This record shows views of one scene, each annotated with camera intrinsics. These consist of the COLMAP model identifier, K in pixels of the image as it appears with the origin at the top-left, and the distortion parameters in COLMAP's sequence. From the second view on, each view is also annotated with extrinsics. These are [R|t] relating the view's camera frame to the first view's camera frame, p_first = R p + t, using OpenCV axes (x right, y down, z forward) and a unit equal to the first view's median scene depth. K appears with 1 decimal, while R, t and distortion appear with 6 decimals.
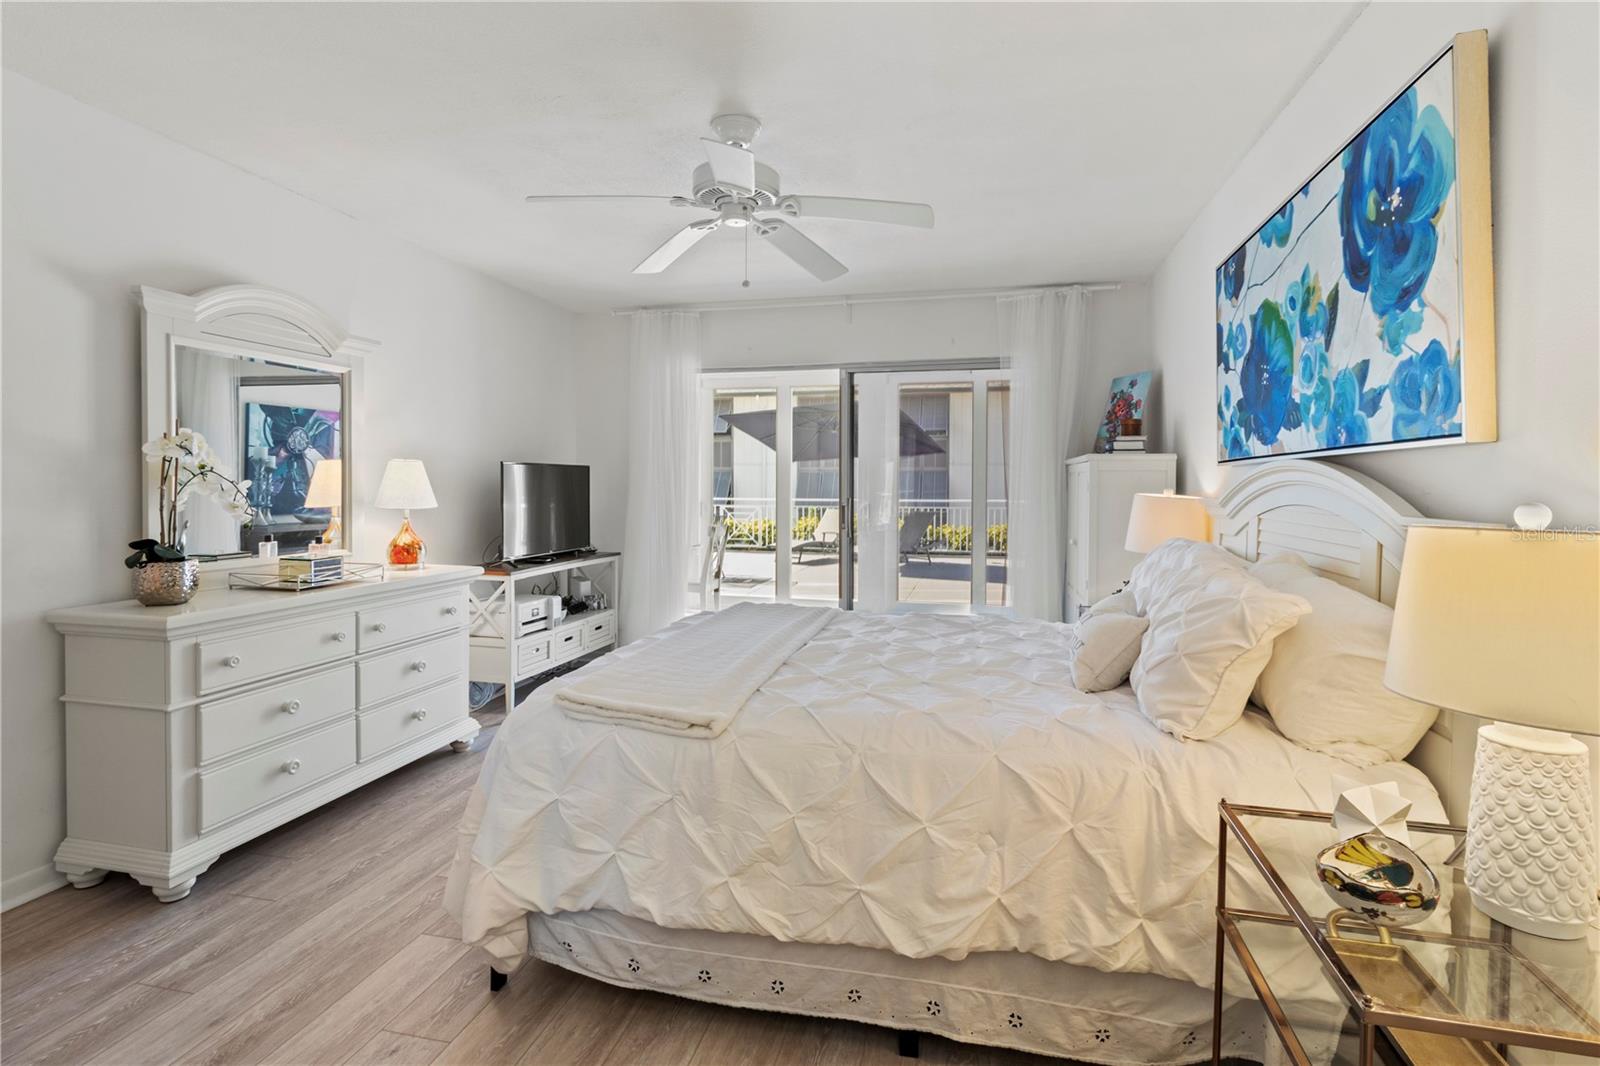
lens RADIAL K [[771.5, 0, 786.8], [0, 771.5, 487.5], [0, 0, 1]] dist [0.002859, -0.000743]
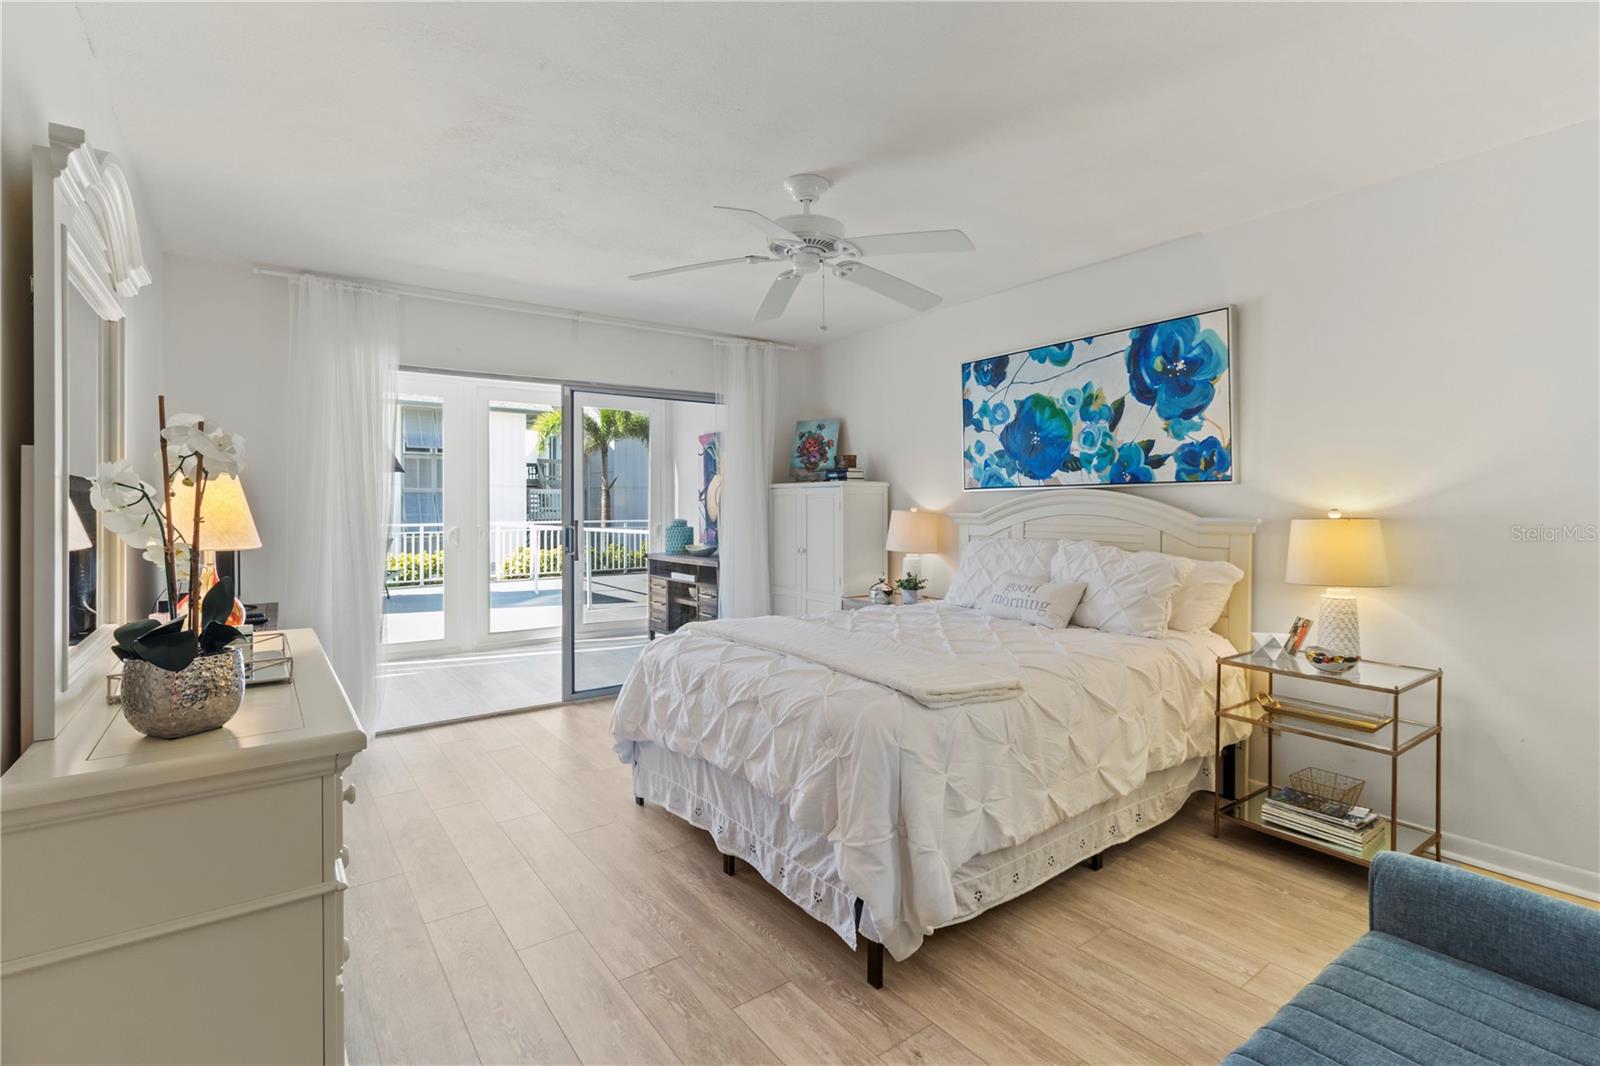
lens RADIAL K [[771.5, 0, 833.6], [0, 771.5, 497.6], [0, 0, 1]] dist [0.002859, -0.000743]
pose [[0.622836, 0.000743, 0.782352, -1.230505], [0.010558, 0.999901, -0.009355, -0.006602], [-0.782281, 0.014087, 0.622767, 0.383029]]
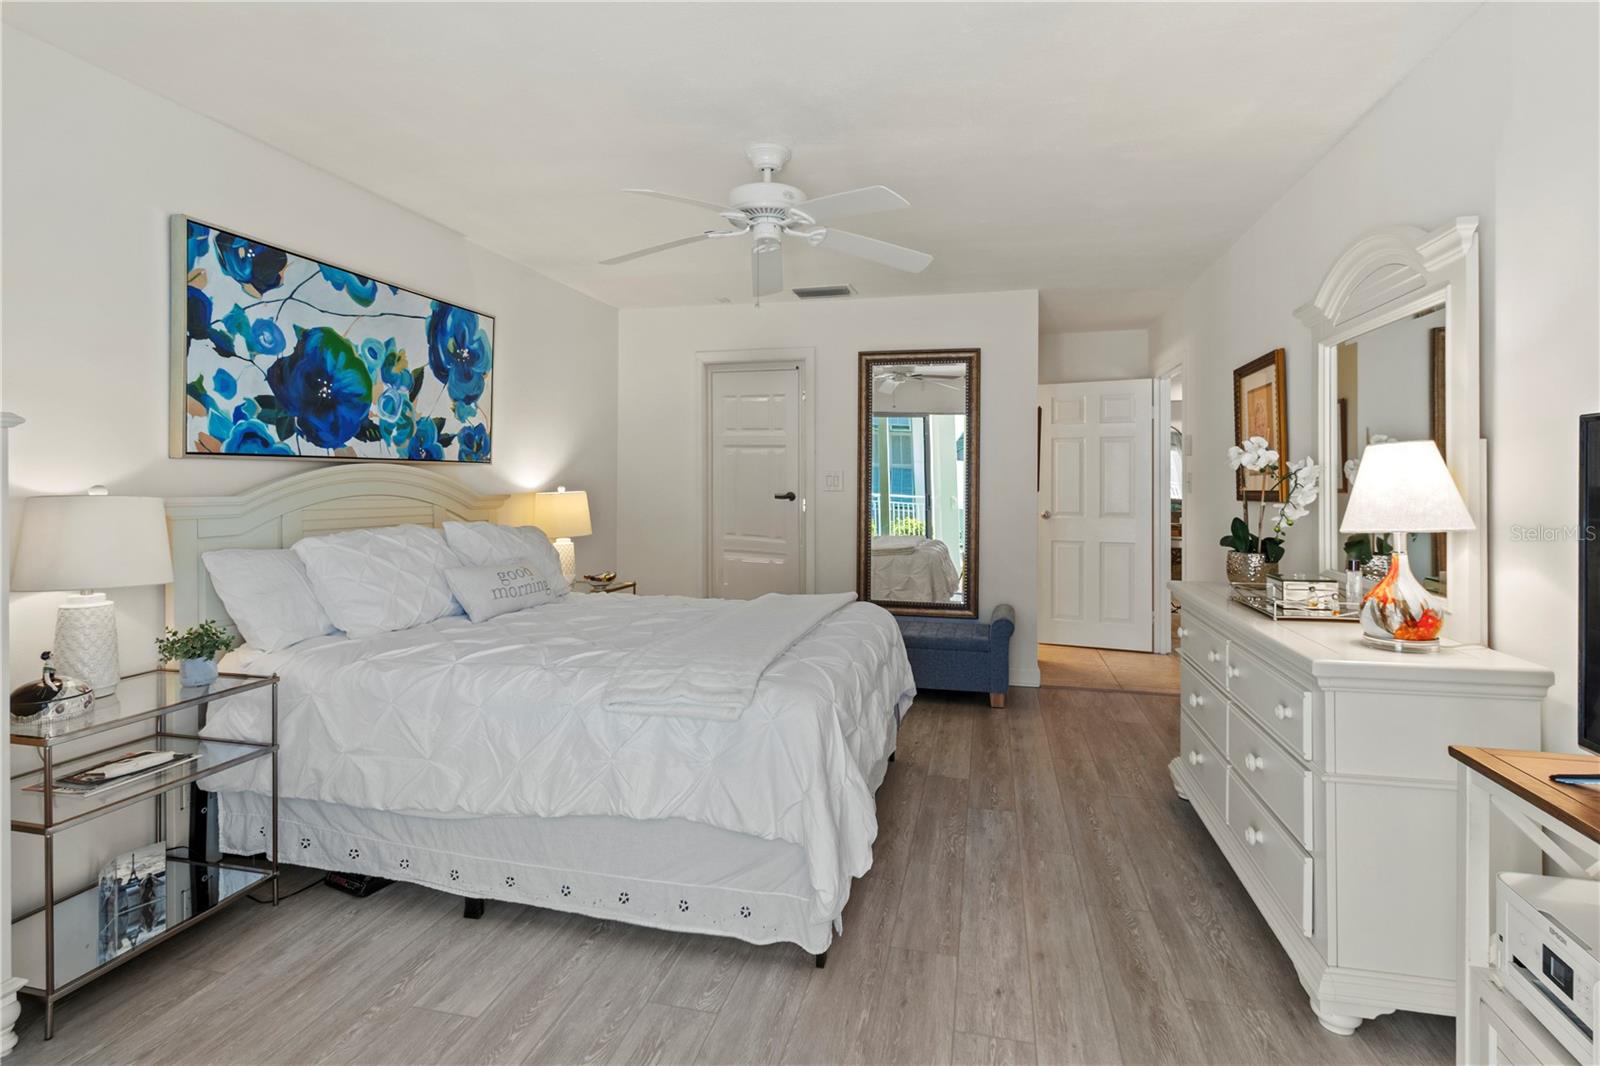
lens RADIAL K [[771.5, 0, 796.9], [0, 771.5, 483.4], [0, 0, 1]] dist [0.002859, -0.000743]
pose [[-0.999954, -0.005410, -0.007952, -0.132775], [-0.005461, 0.999965, 0.006394, -0.014357], [0.007917, 0.006437, -0.999948, 2.809753]]
